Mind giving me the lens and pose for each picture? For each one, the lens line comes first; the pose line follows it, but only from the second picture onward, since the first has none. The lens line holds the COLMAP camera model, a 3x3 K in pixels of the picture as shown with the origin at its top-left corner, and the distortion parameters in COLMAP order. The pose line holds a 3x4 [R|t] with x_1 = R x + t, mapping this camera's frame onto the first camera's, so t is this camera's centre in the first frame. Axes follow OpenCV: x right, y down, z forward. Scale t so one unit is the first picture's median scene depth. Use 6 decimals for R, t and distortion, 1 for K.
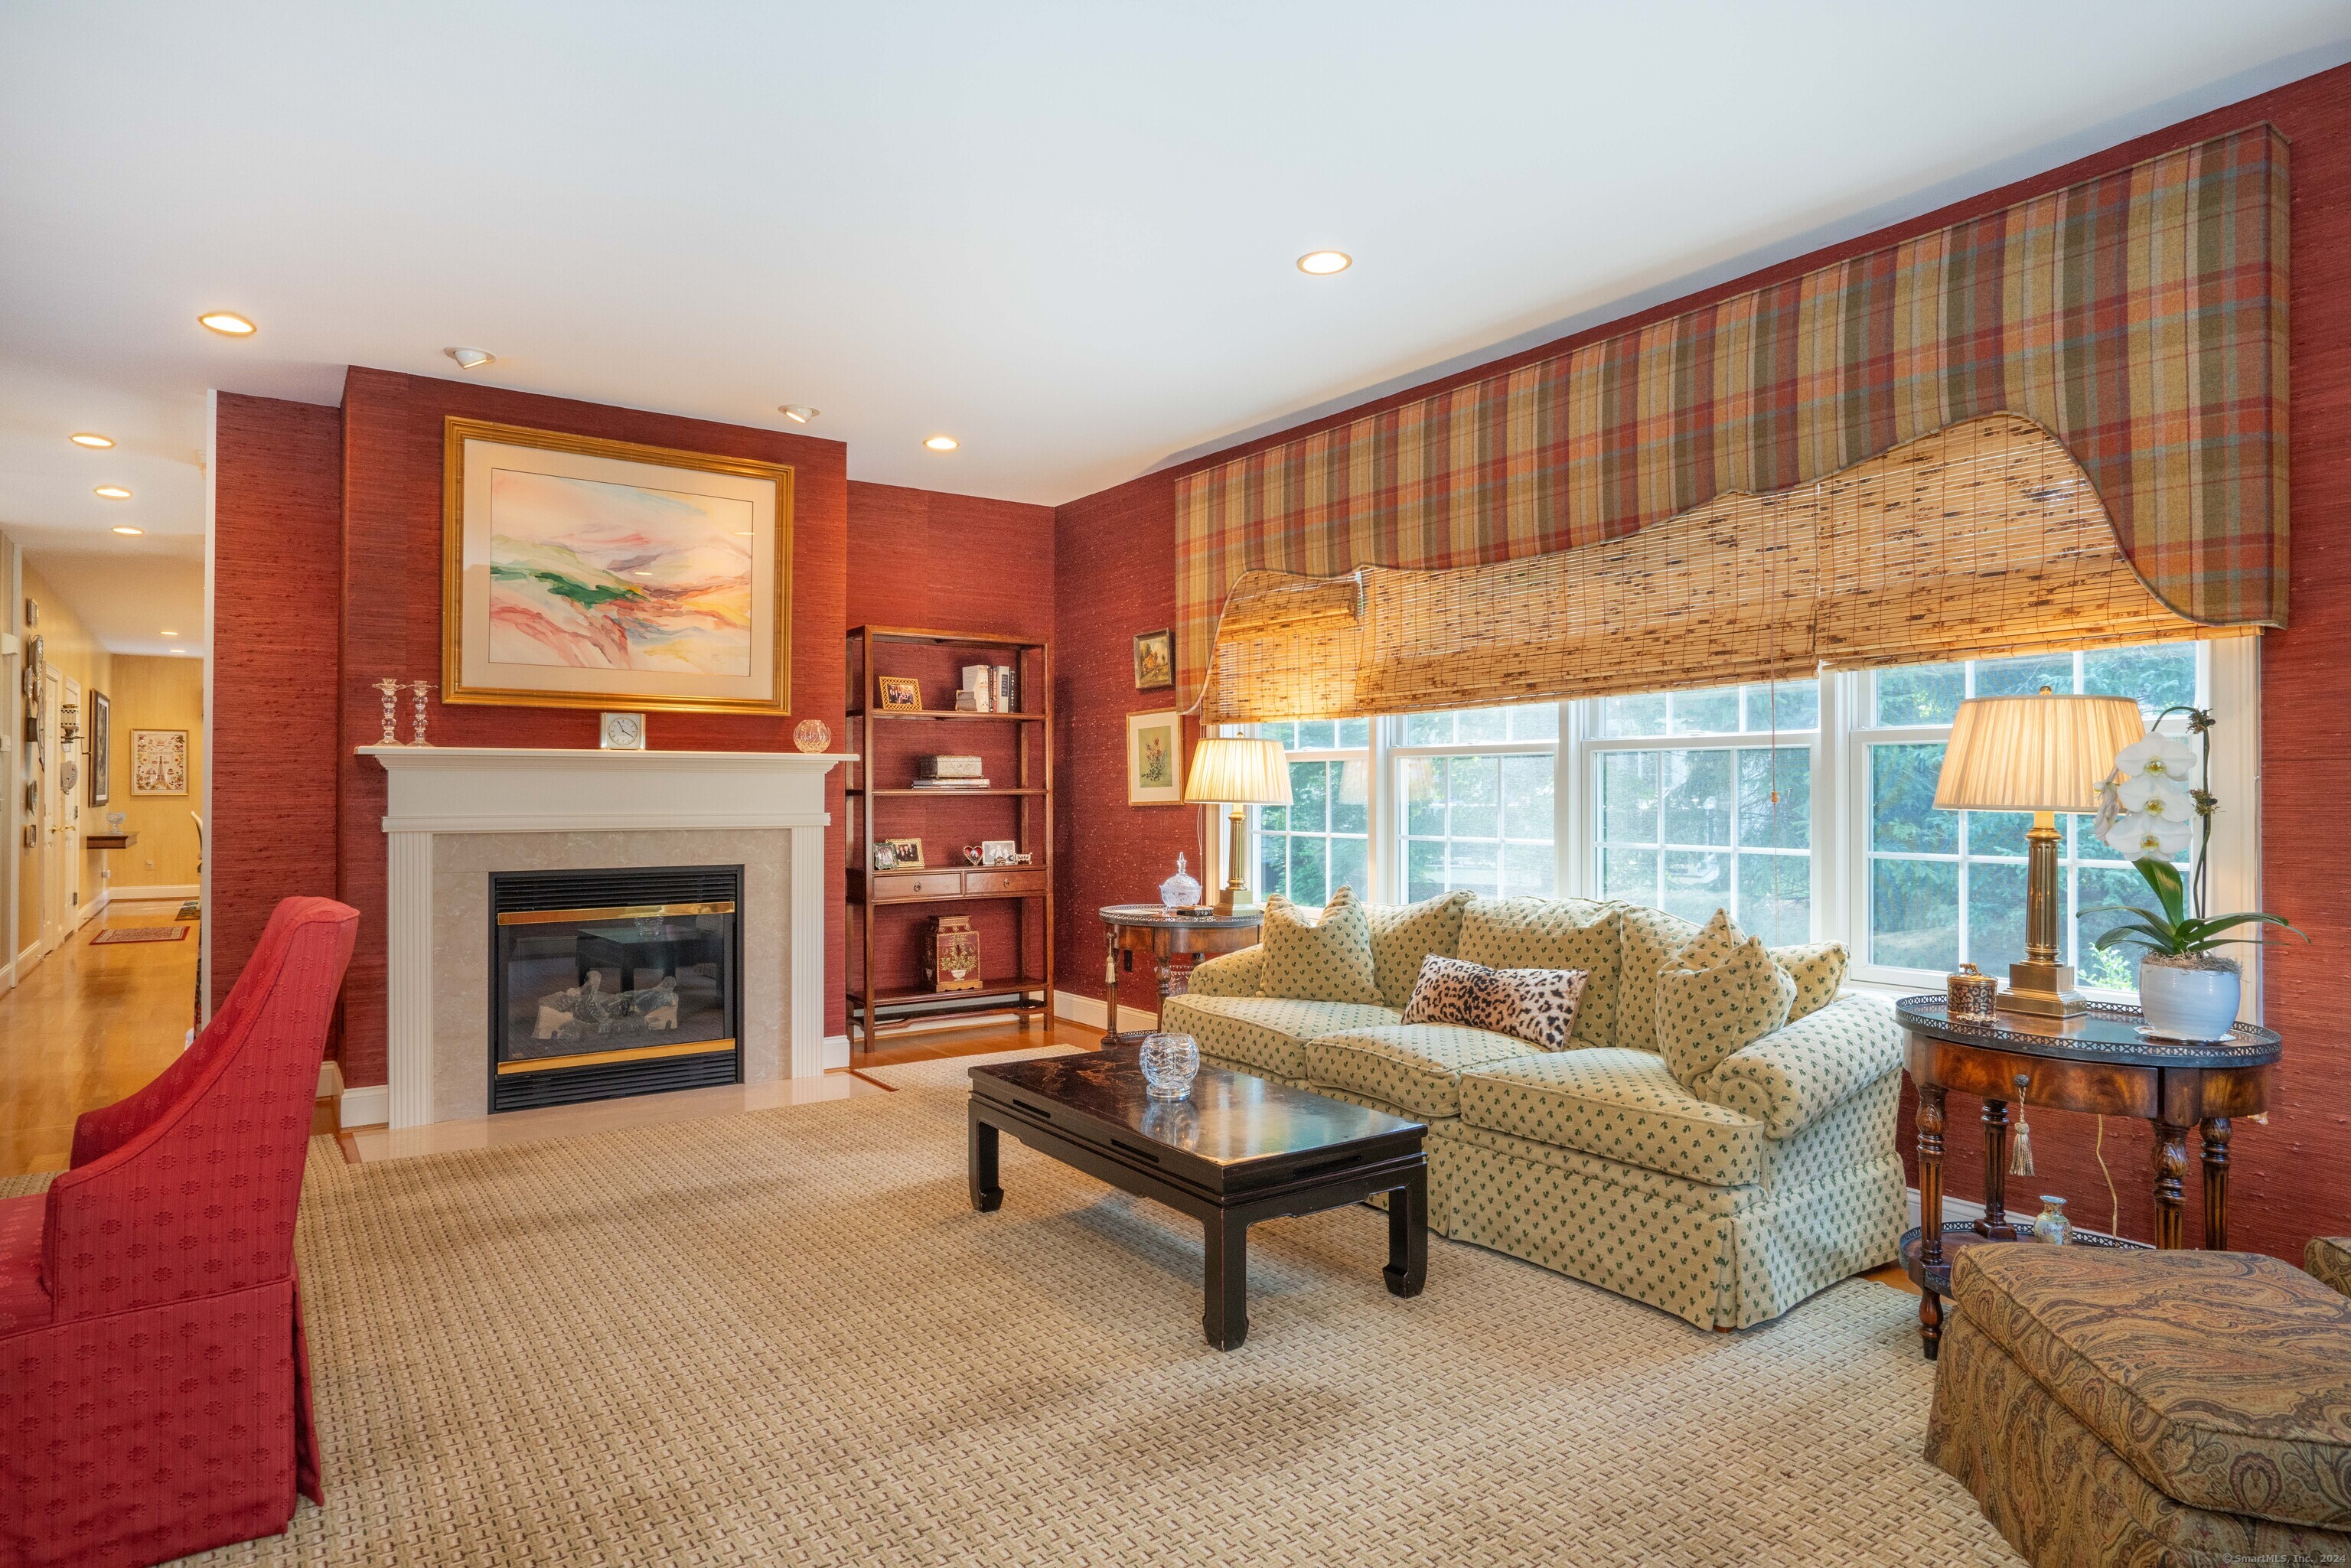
lens RADIAL K [[1333.9, 0, 1171.3], [0, 1333.9, 789.3], [0, 0, 1]] dist [-0.021581, -0.000083]
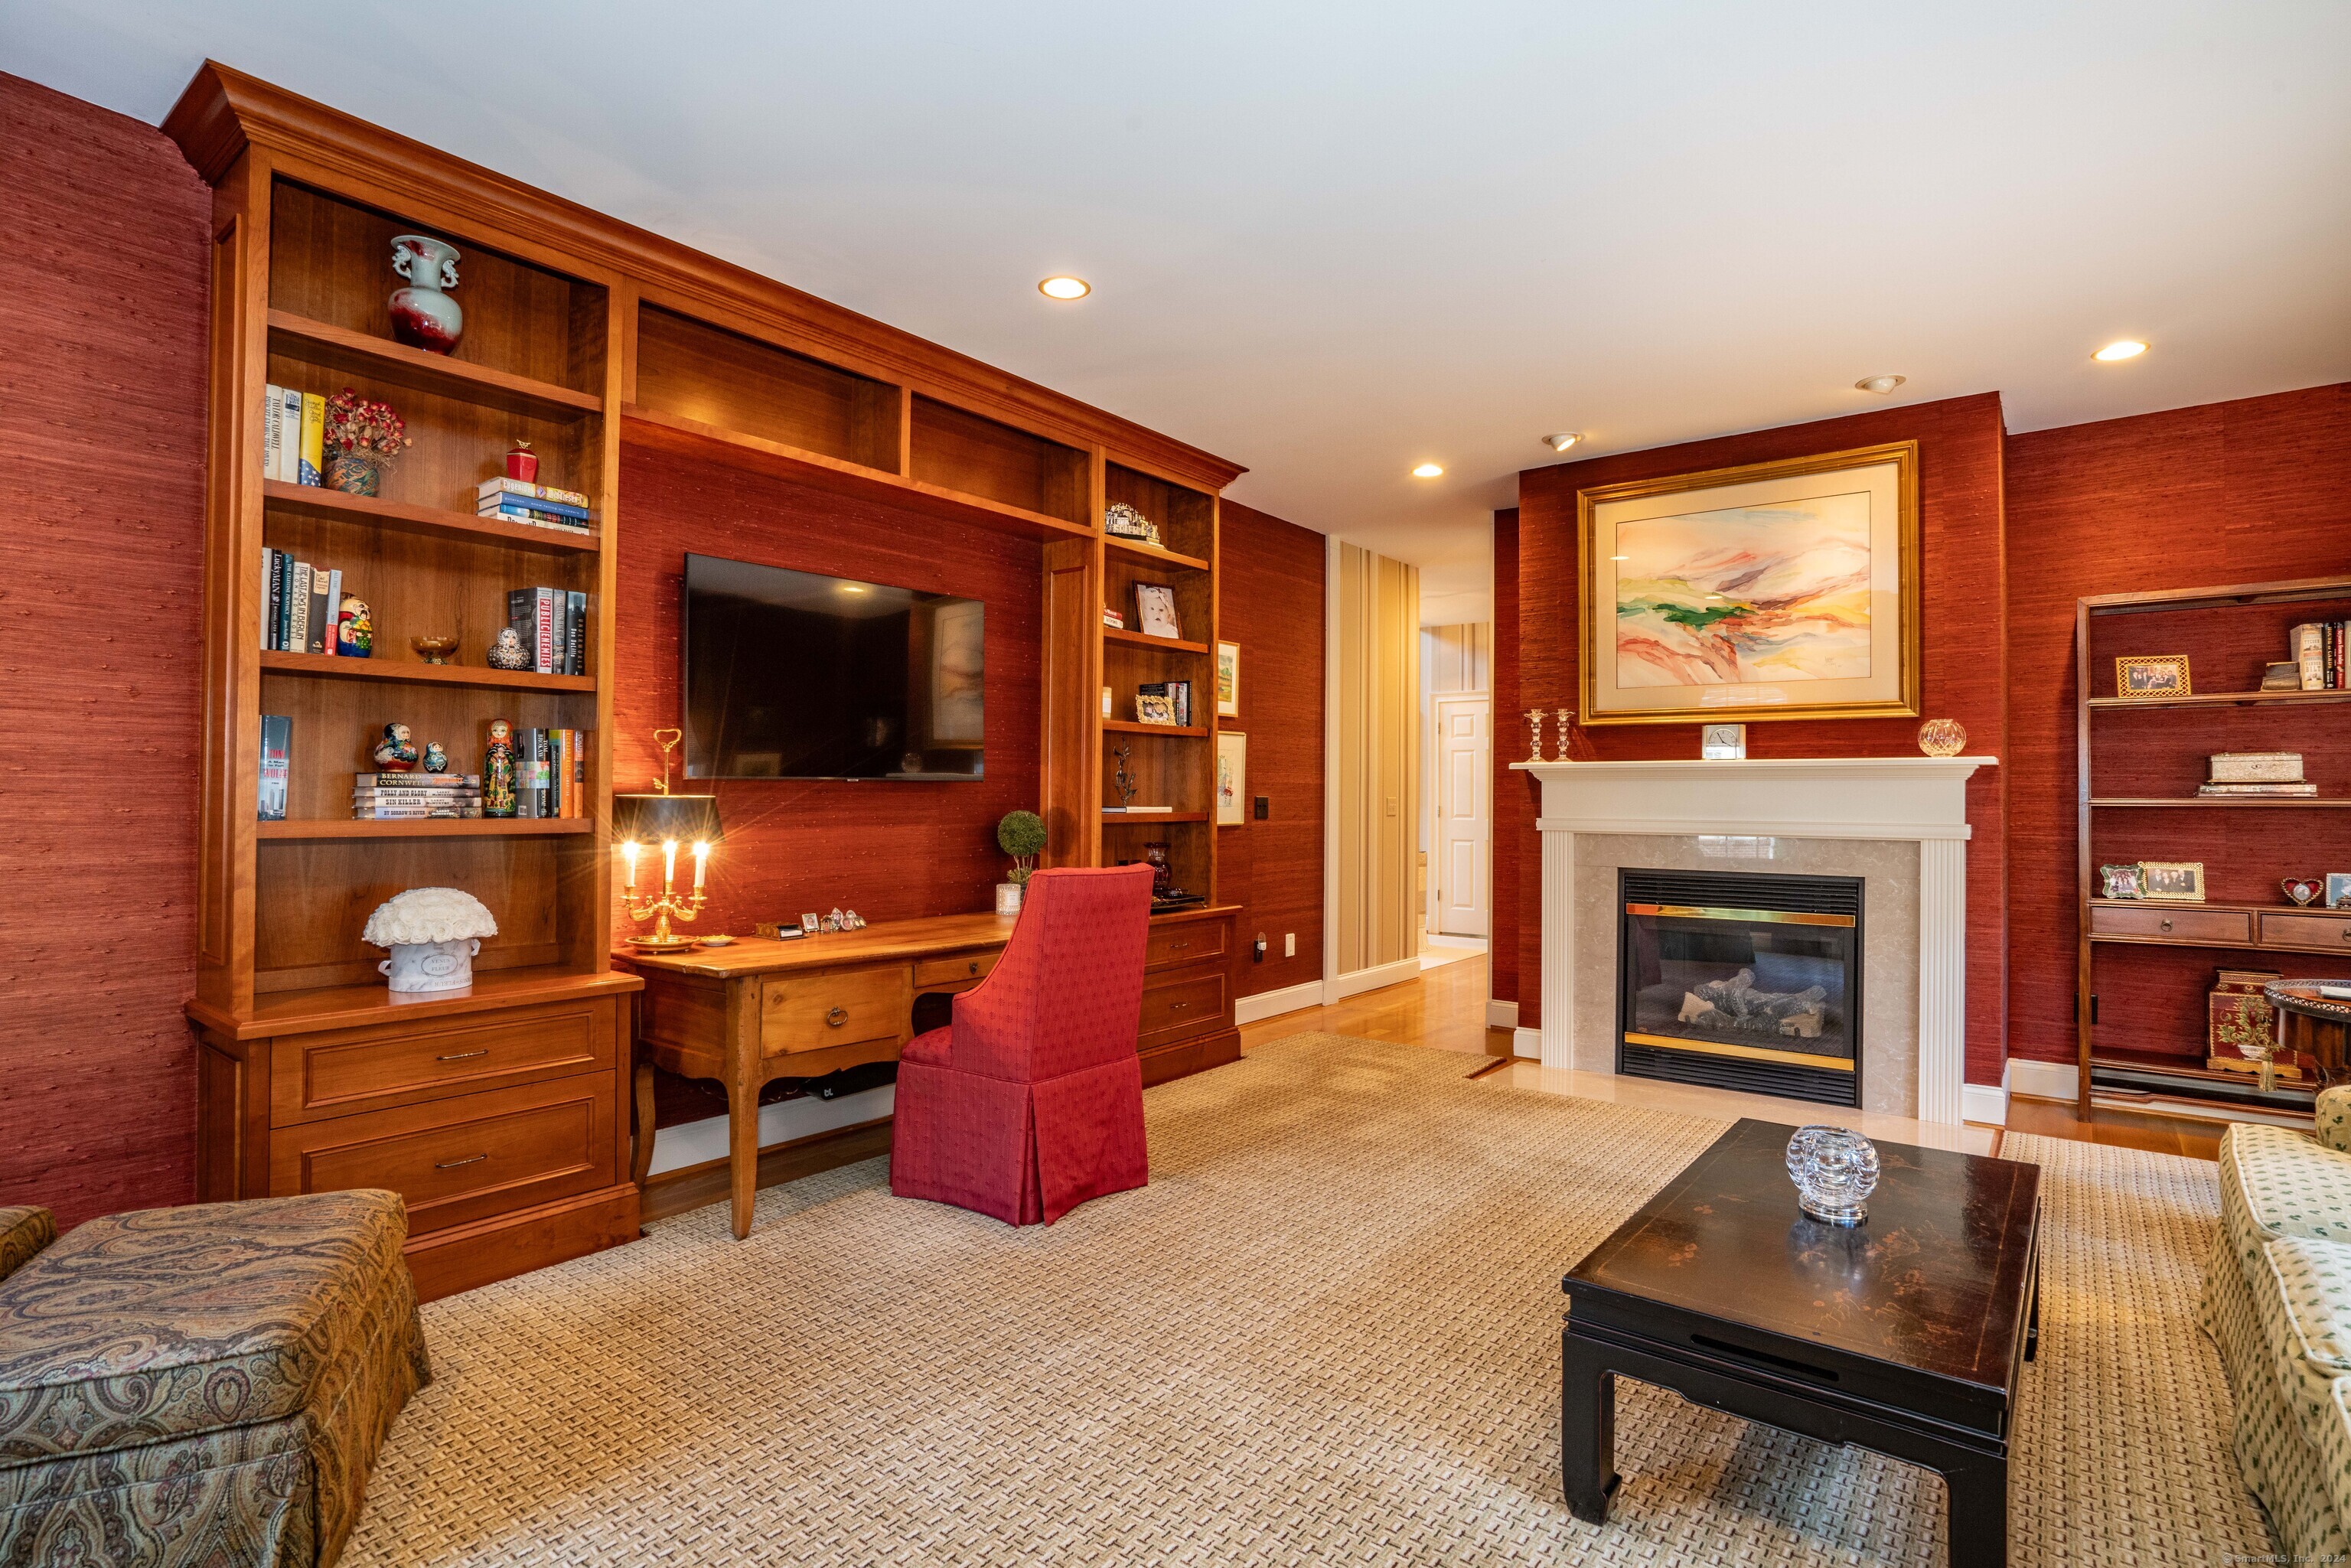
lens RADIAL K [[1159.0, 0, 1170.7], [0, 1159.0, 793.7], [0, 0, 1]] dist [-0.048261, 0.016995]
pose [[0.277915, -0.002036, -0.960604, 0.334902], [-0.004679, 0.999983, -0.003473, 0.002467], [0.960594, 0.005460, 0.277900, 0.320312]]
